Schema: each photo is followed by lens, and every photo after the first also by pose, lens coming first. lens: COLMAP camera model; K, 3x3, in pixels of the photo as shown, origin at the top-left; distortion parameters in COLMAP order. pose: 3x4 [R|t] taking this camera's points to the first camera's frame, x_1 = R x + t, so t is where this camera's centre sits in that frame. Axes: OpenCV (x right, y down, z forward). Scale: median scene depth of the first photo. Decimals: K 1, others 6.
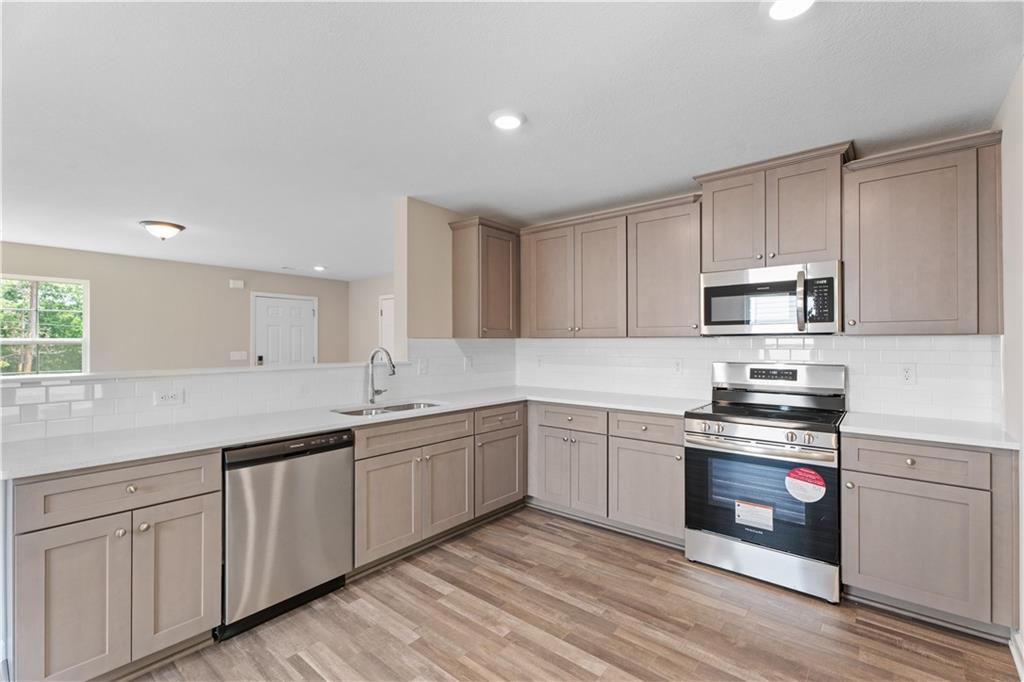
lens RADIAL K [[451.6, 0, 514.3], [0, 451.6, 343.6], [0, 0, 1]] dist [0.000276, -0.000331]
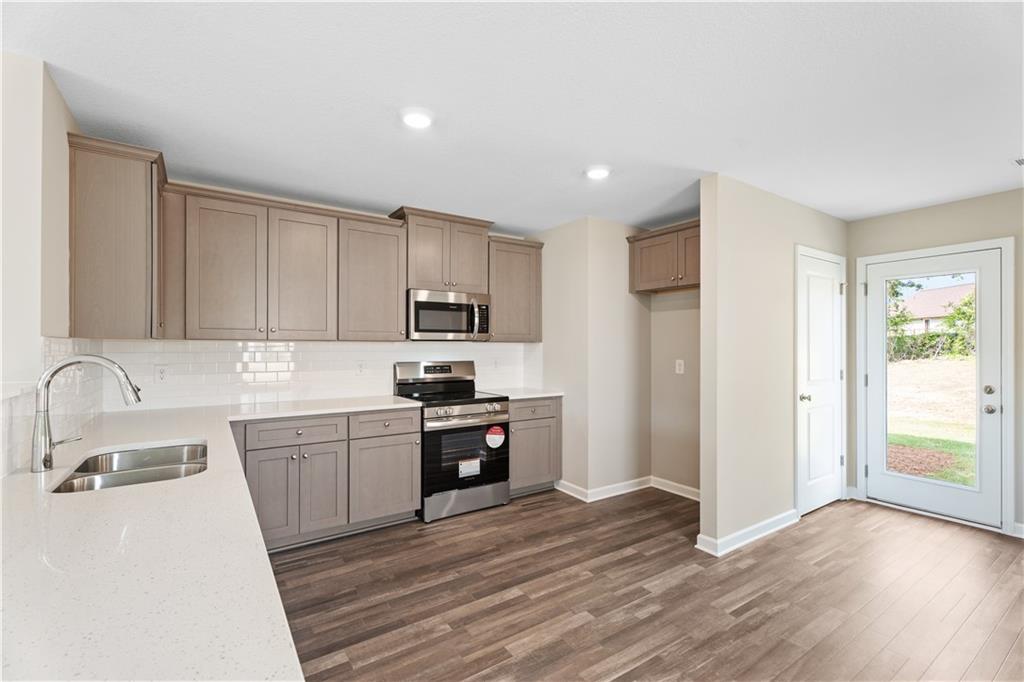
lens RADIAL K [[462.3, 0, 508.0], [0, 462.3, 345.5], [0, 0, 1]] dist [0.003283, 0.000206]
pose [[0.270536, 0.001277, 0.962709, -0.824950], [-0.000898, 0.999999, -0.001074, -0.003270], [-0.962709, -0.000574, 0.270537, 0.478372]]
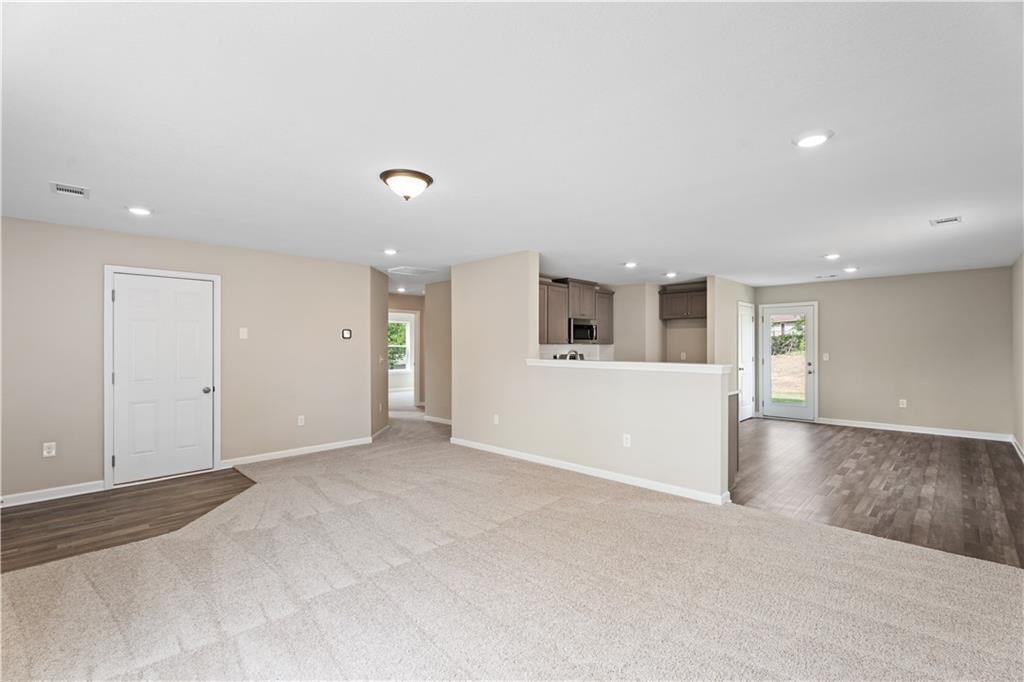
lens RADIAL K [[451.6, 0, 514.3], [0, 451.6, 343.6], [0, 0, 1]] dist [0.000276, -0.000331]
pose [[0.074168, 0.002656, 0.997242, -2.459197], [0.000015, 0.999996, -0.002665, -0.011710], [-0.997246, 0.000213, 0.074168, 1.325486]]
